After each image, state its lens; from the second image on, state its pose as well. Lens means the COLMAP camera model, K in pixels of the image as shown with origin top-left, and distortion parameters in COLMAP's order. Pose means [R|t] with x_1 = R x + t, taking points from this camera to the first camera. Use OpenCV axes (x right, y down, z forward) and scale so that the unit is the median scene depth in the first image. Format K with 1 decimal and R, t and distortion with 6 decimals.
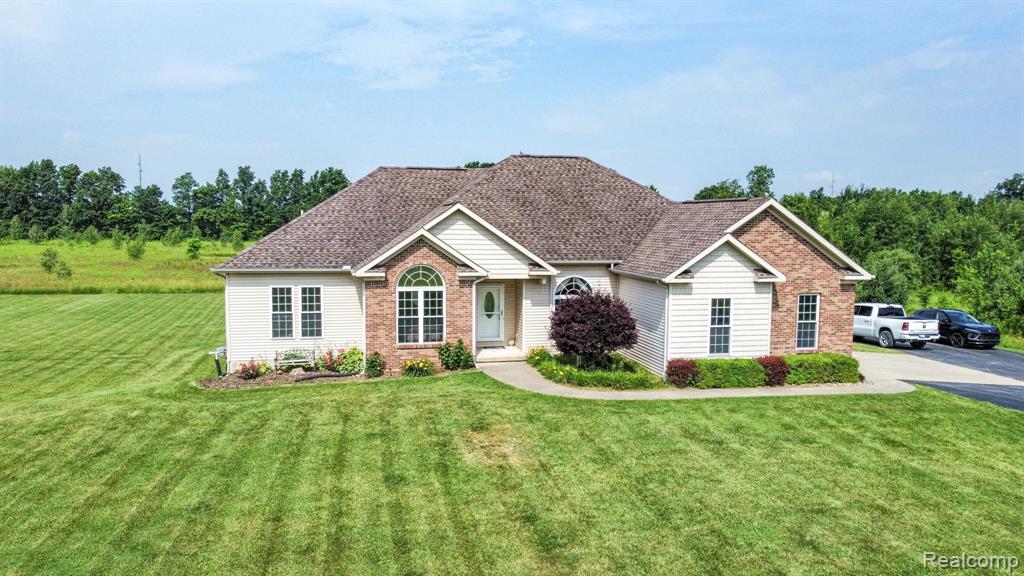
lens RADIAL K [[777.8, 0, 512.0], [0, 777.8, 288.0], [0, 0, 1]] dist [0.004225, 0.016712]
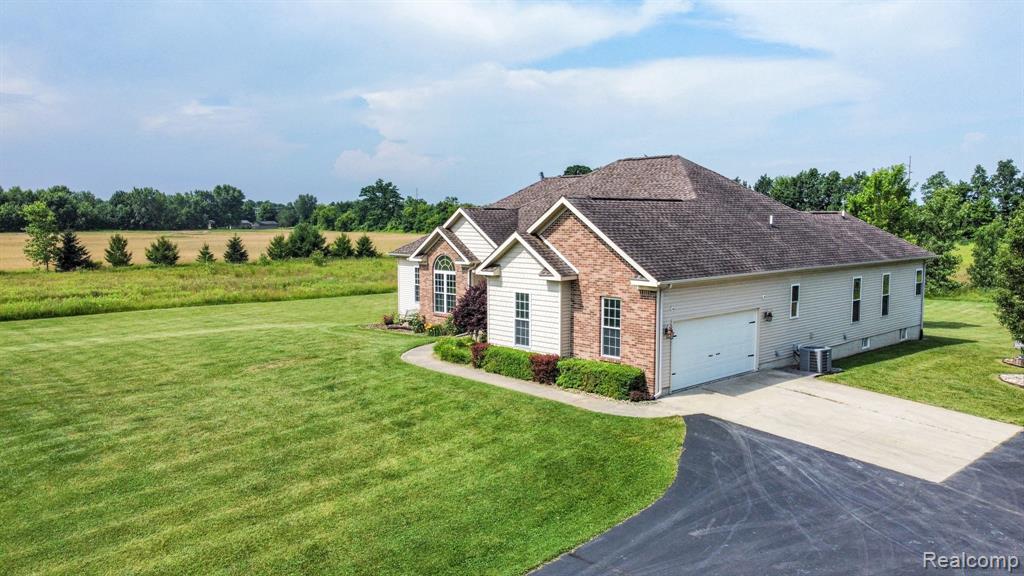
lens RADIAL K [[777.8, 0, 512.0], [0, 777.8, 288.0], [0, 0, 1]] dist [0.004225, 0.016712]
pose [[0.493871, 0.066010, -0.867026, 1.114659], [-0.067590, 0.997012, 0.037406, -0.030378], [0.866904, 0.040128, 0.496857, 0.434778]]
